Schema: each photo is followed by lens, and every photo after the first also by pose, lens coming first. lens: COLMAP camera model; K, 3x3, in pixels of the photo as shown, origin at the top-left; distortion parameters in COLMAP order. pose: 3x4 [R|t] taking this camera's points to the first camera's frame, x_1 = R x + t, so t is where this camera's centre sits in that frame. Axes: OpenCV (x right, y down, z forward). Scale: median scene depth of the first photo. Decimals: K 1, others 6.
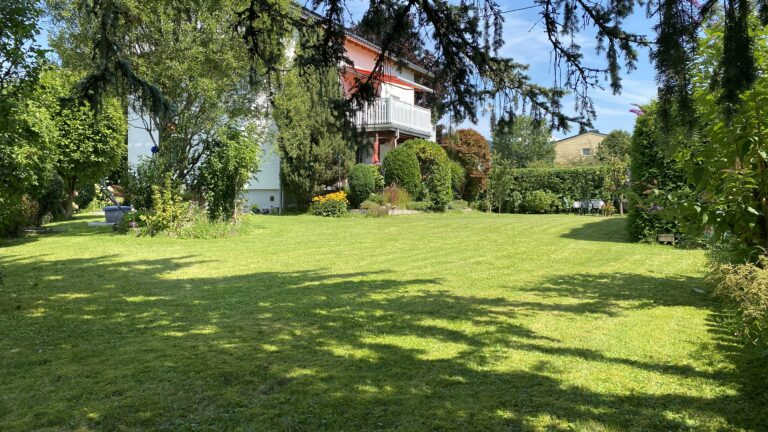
lens RADIAL K [[595.3, 0, 377.0], [0, 595.3, 217.5], [0, 0, 1]] dist [0.077811, -0.029616]
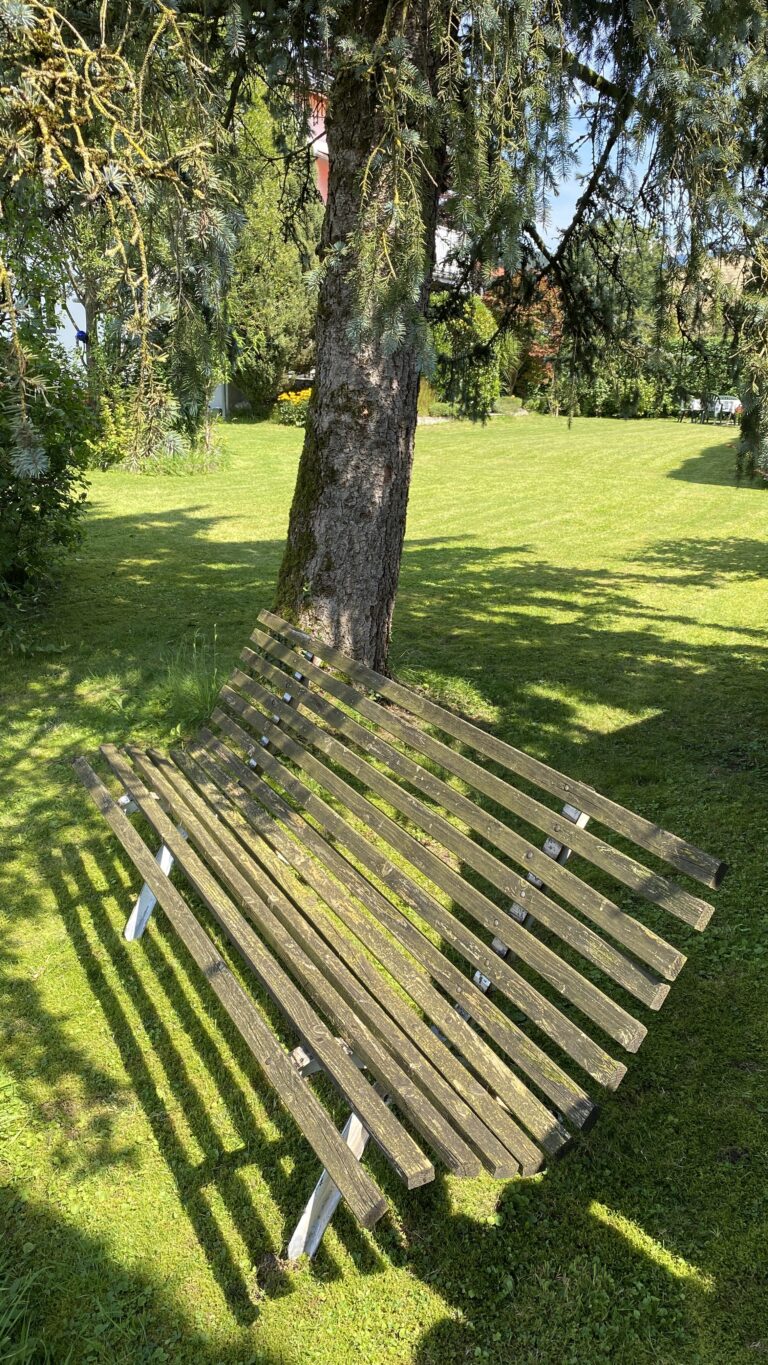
lens RADIAL K [[1058.0, 0, 388.7], [0, 1058.0, 690.9], [0, 0, 1]] dist [0.077811, -0.029616]
pose [[0.998666, 0.002366, 0.051580, -0.221958], [-0.015699, 0.965569, 0.259674, -0.112825], [-0.049190, -0.260137, 0.964318, -0.666841]]
